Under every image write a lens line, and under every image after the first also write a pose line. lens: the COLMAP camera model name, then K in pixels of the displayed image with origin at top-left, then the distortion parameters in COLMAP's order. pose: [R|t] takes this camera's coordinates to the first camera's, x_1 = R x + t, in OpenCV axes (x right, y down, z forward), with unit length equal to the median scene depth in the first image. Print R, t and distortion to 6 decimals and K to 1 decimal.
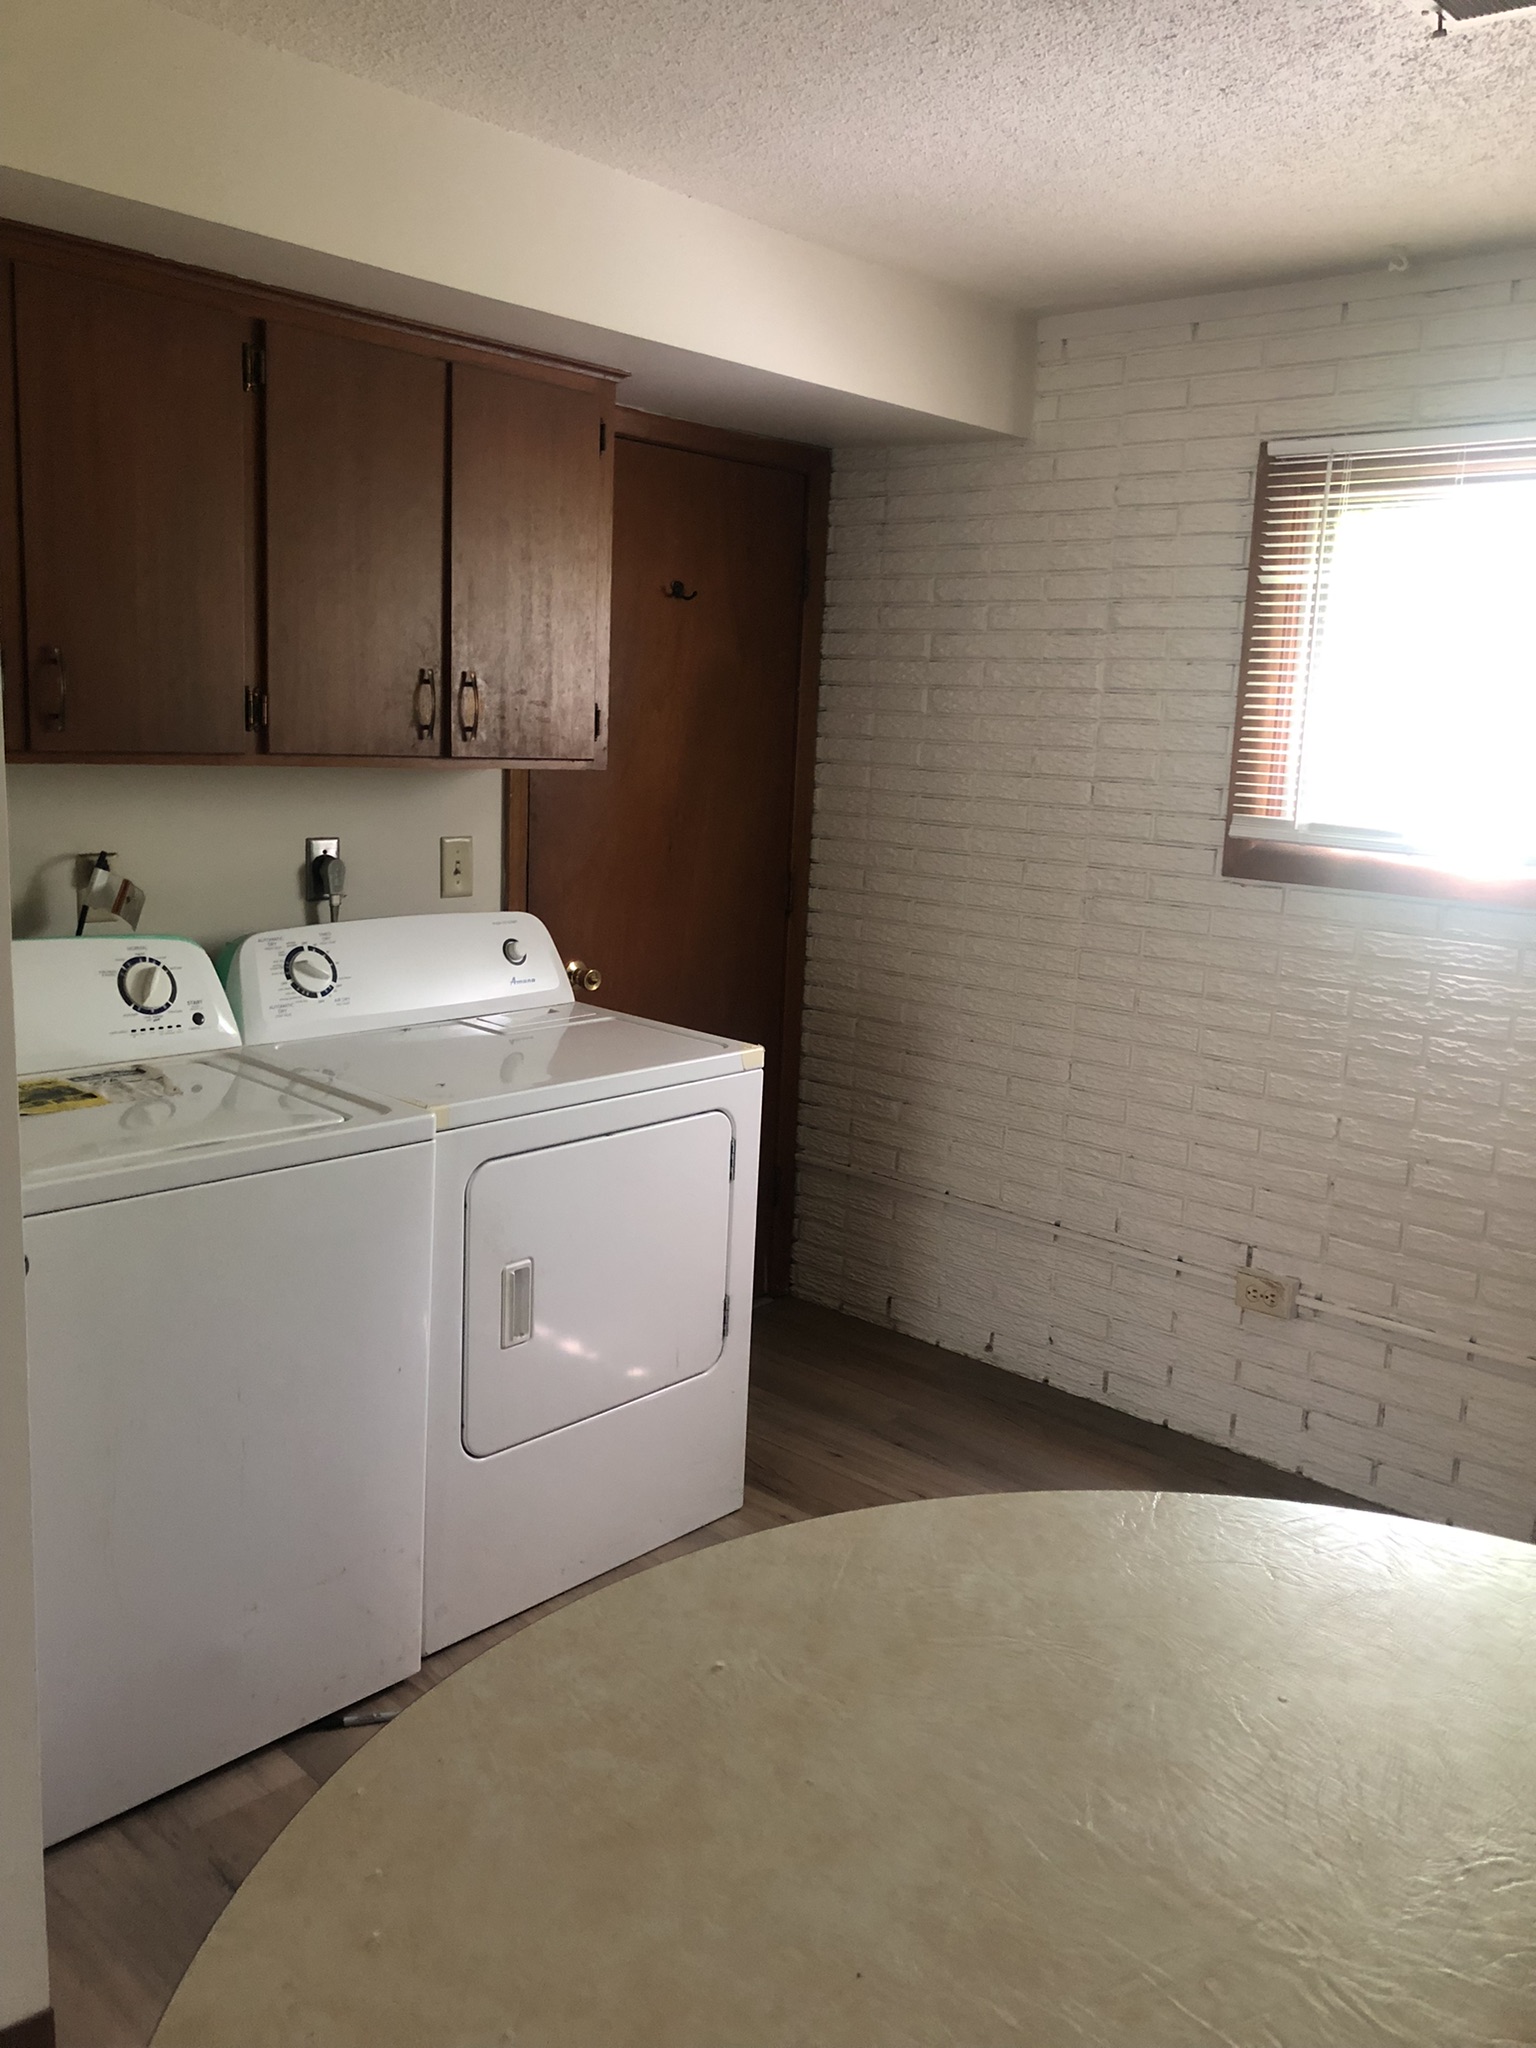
lens RADIAL K [[1655.6, 0, 766.9], [0, 1655.6, 1035.1], [0, 0, 1]] dist [-0.011000, -0.007581]
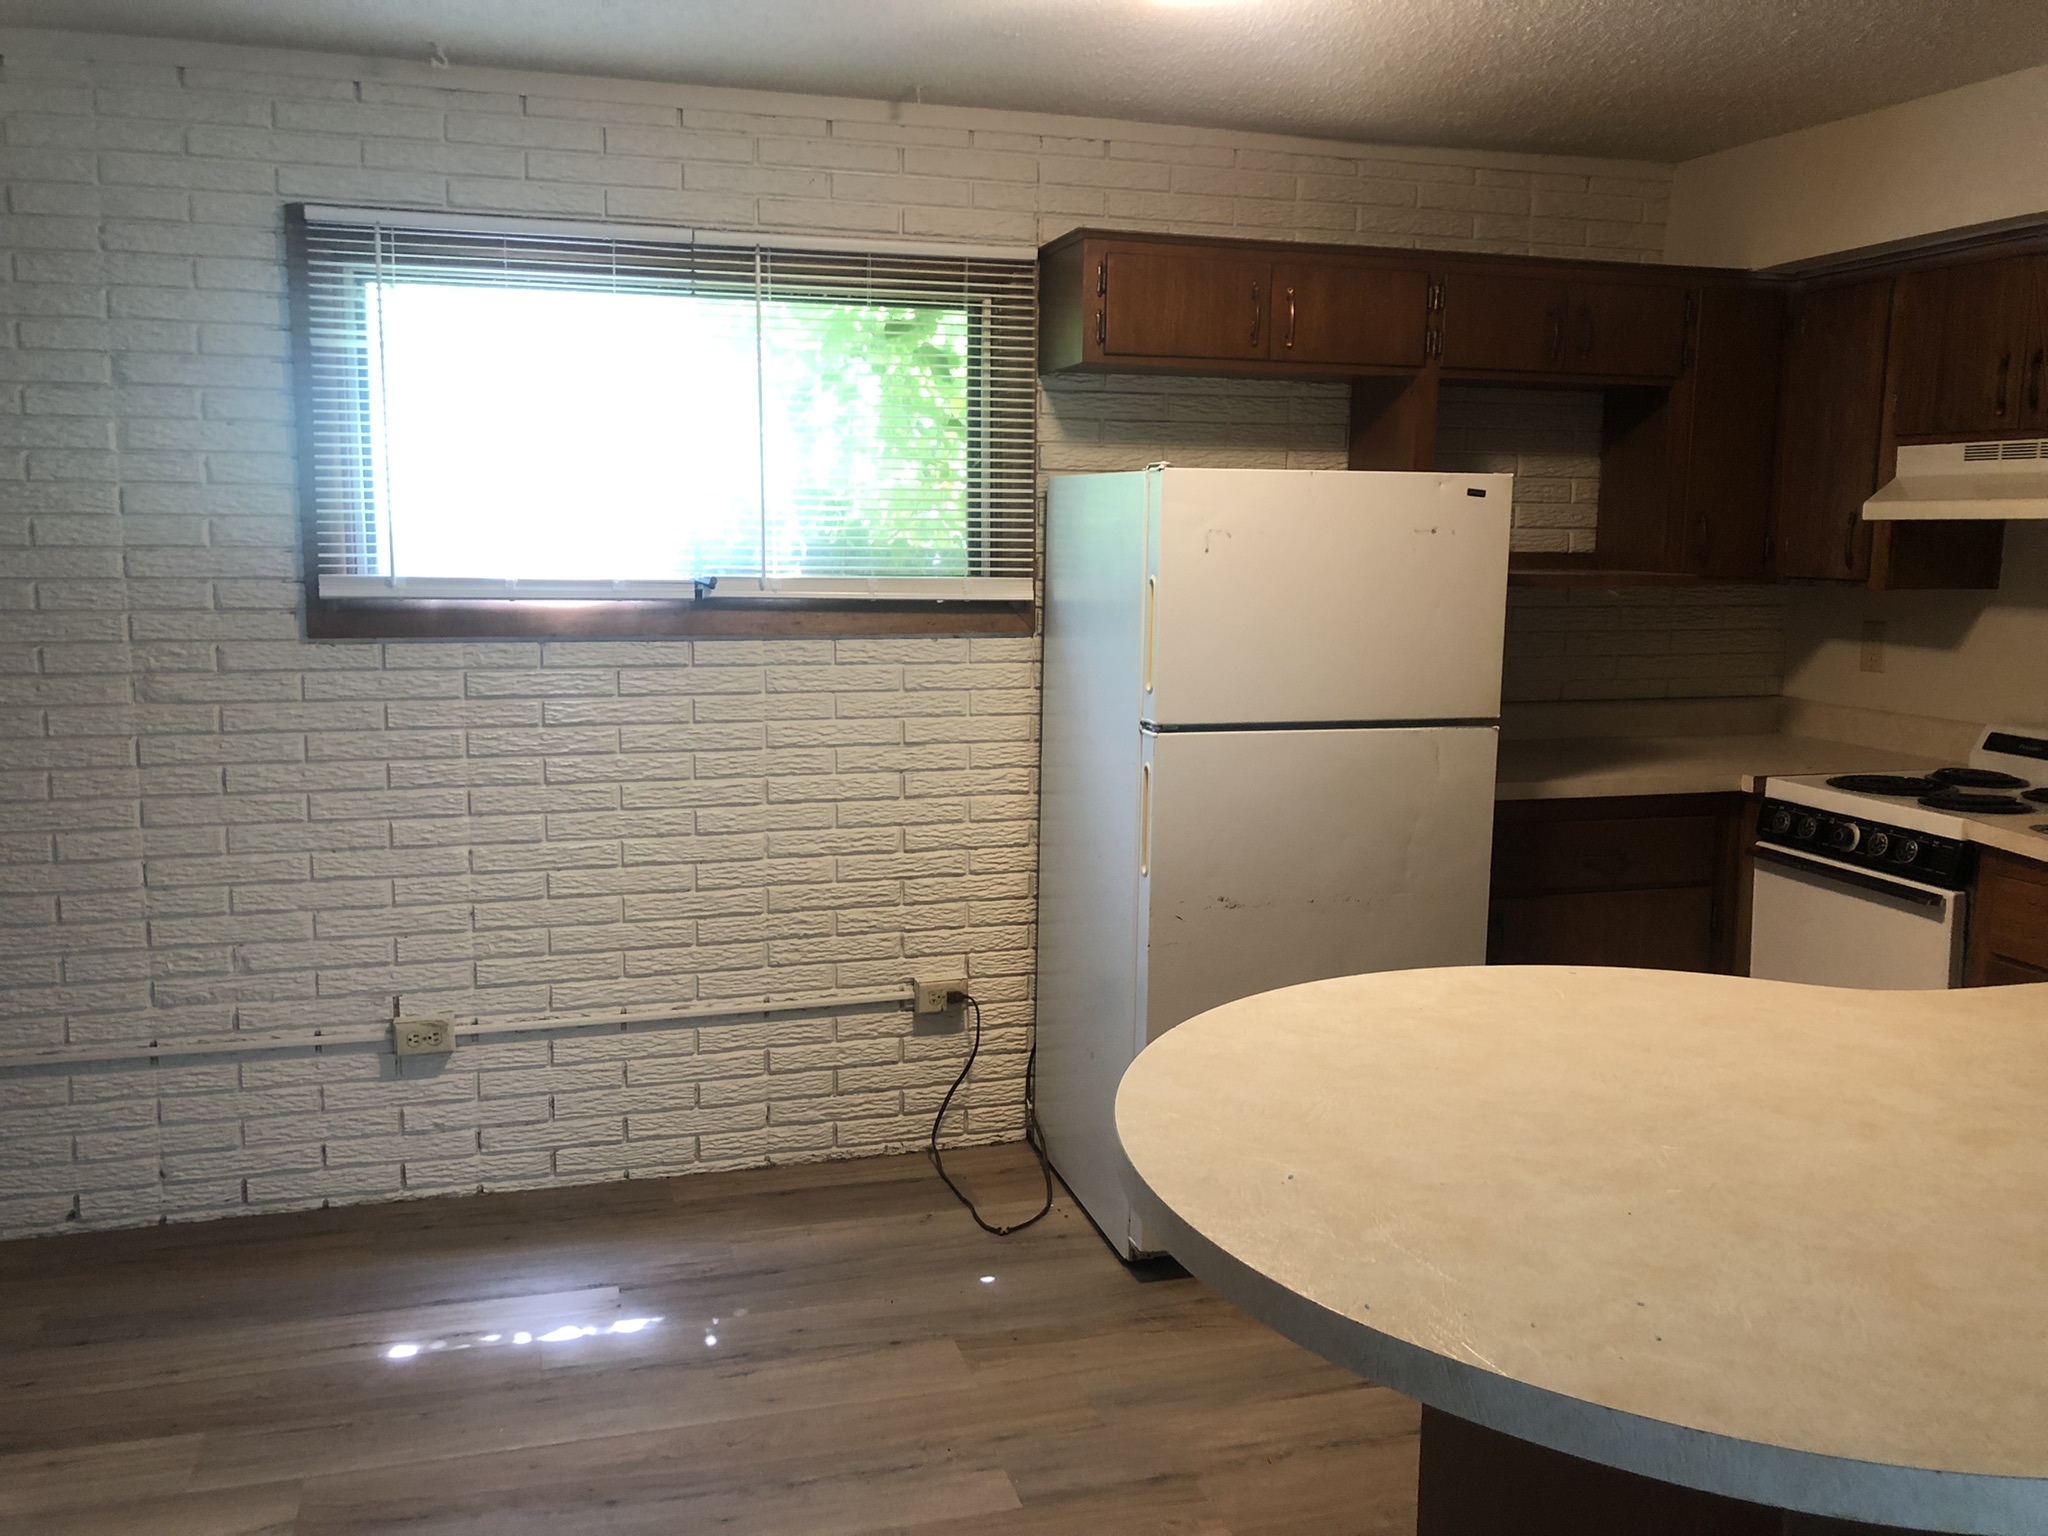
lens RADIAL K [[1655.6, 0, 1026.6], [0, 1655.6, 756.8], [0, 0, 1]] dist [-0.011000, -0.007581]
pose [[0.500930, -0.155798, 0.851349, -0.357607], [0.172759, 0.981868, 0.078032, -0.028902], [-0.848070, 0.107989, 0.518763, 0.129677]]
